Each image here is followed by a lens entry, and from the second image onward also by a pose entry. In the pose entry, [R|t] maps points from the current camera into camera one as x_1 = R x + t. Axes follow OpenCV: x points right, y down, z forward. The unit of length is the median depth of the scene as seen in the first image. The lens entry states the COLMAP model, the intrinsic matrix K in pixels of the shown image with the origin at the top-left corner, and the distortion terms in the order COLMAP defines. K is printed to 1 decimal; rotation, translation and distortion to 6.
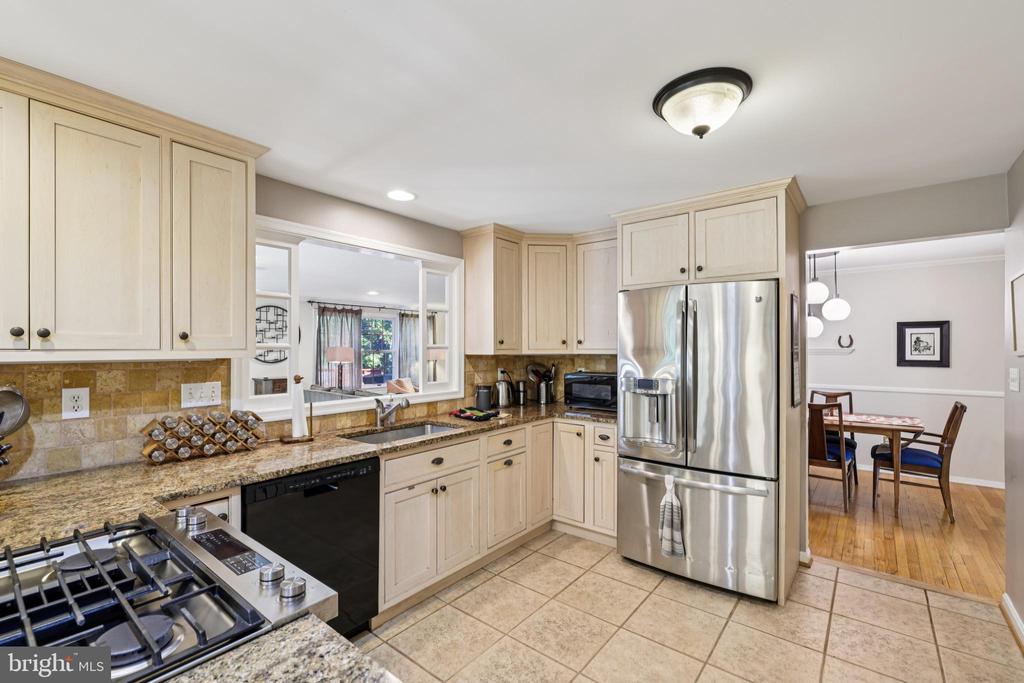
lens RADIAL K [[447.3, 0, 506.9], [0, 447.3, 342.0], [0, 0, 1]] dist [-0.001096, -0.000064]
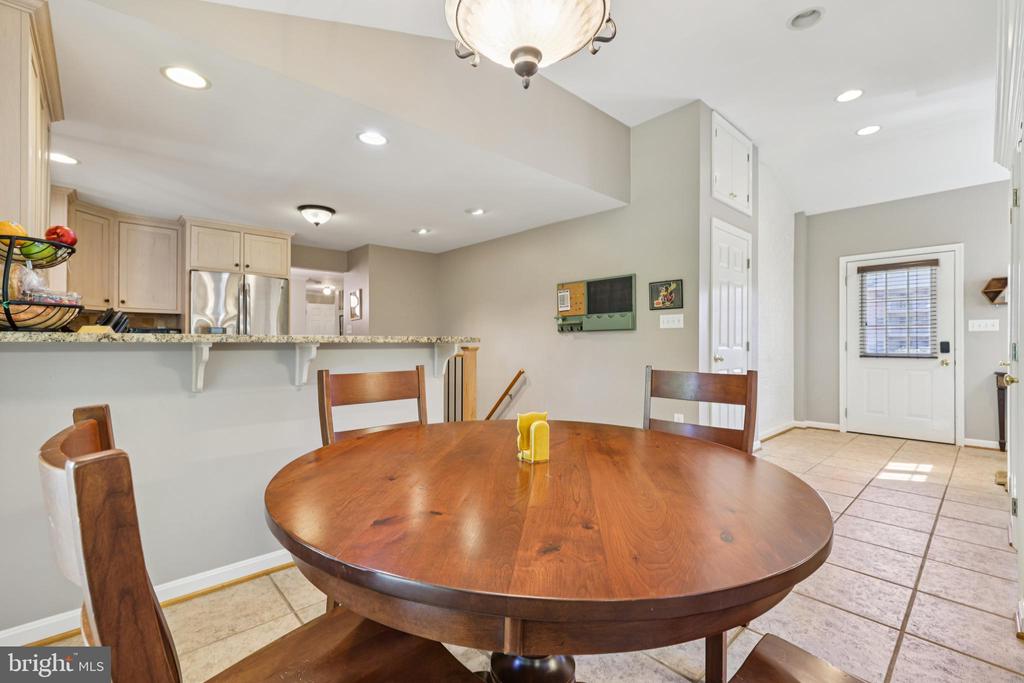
lens RADIAL K [[447.4, 0, 513.1], [0, 447.4, 338.1], [0, 0, 1]] dist [-0.003014, -0.000365]
pose [[0.141297, 0.008290, 0.989933, -1.185155], [-0.019874, 0.999787, -0.005536, 0.112848], [-0.989768, -0.018892, 0.141432, -0.309090]]
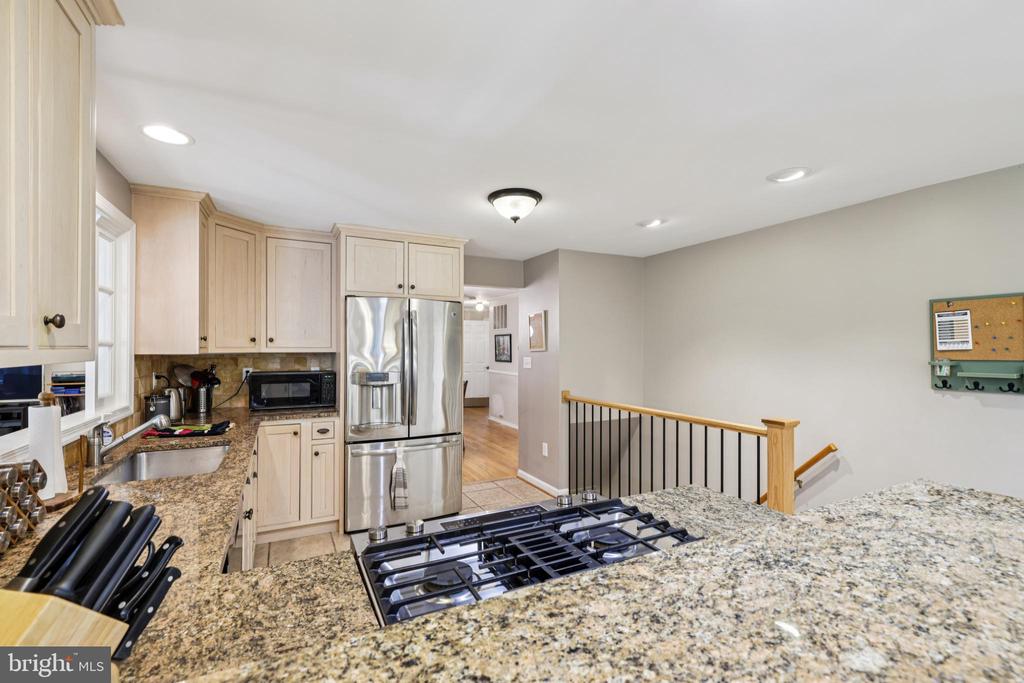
lens RADIAL K [[451.6, 0, 510.3], [0, 451.6, 346.5], [0, 0, 1]] dist [-0.002990, -0.000378]
pose [[0.411959, 0.002657, 0.911198, -0.664776], [-0.018657, 0.999811, 0.005520, -0.001484], [-0.911011, -0.019274, 0.411931, 0.185668]]
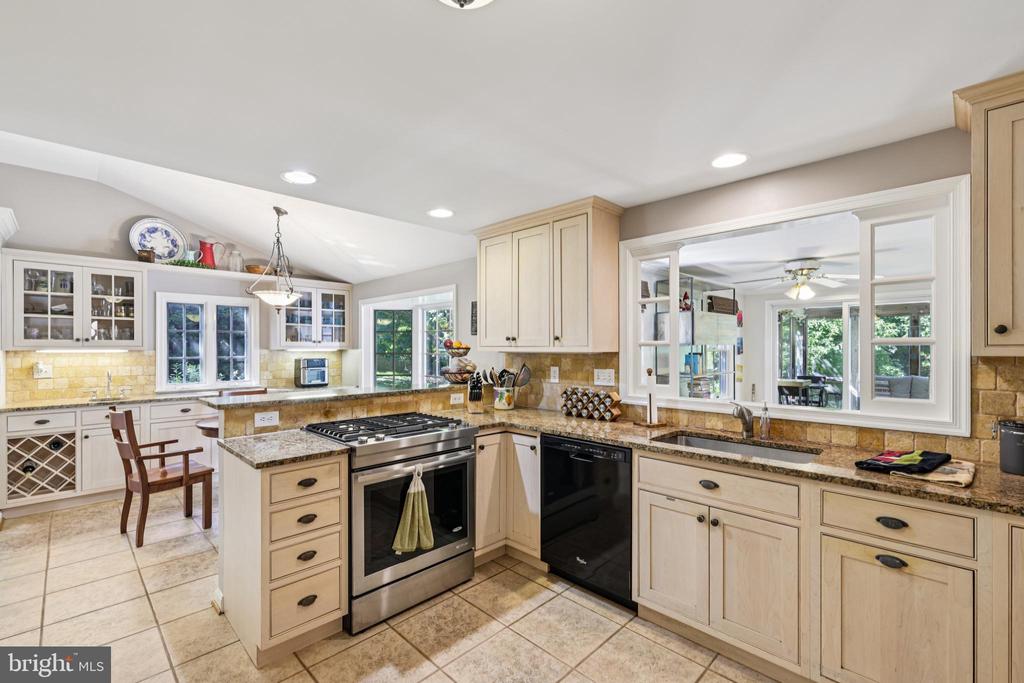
lens RADIAL K [[447.3, 0, 506.9], [0, 447.3, 342.0], [0, 0, 1]] dist [-0.001096, -0.000064]
pose [[-0.108570, -0.009853, -0.994040, 0.625278], [0.017556, 0.999776, -0.011827, 0.011925], [0.993934, -0.018735, -0.108372, 0.667673]]
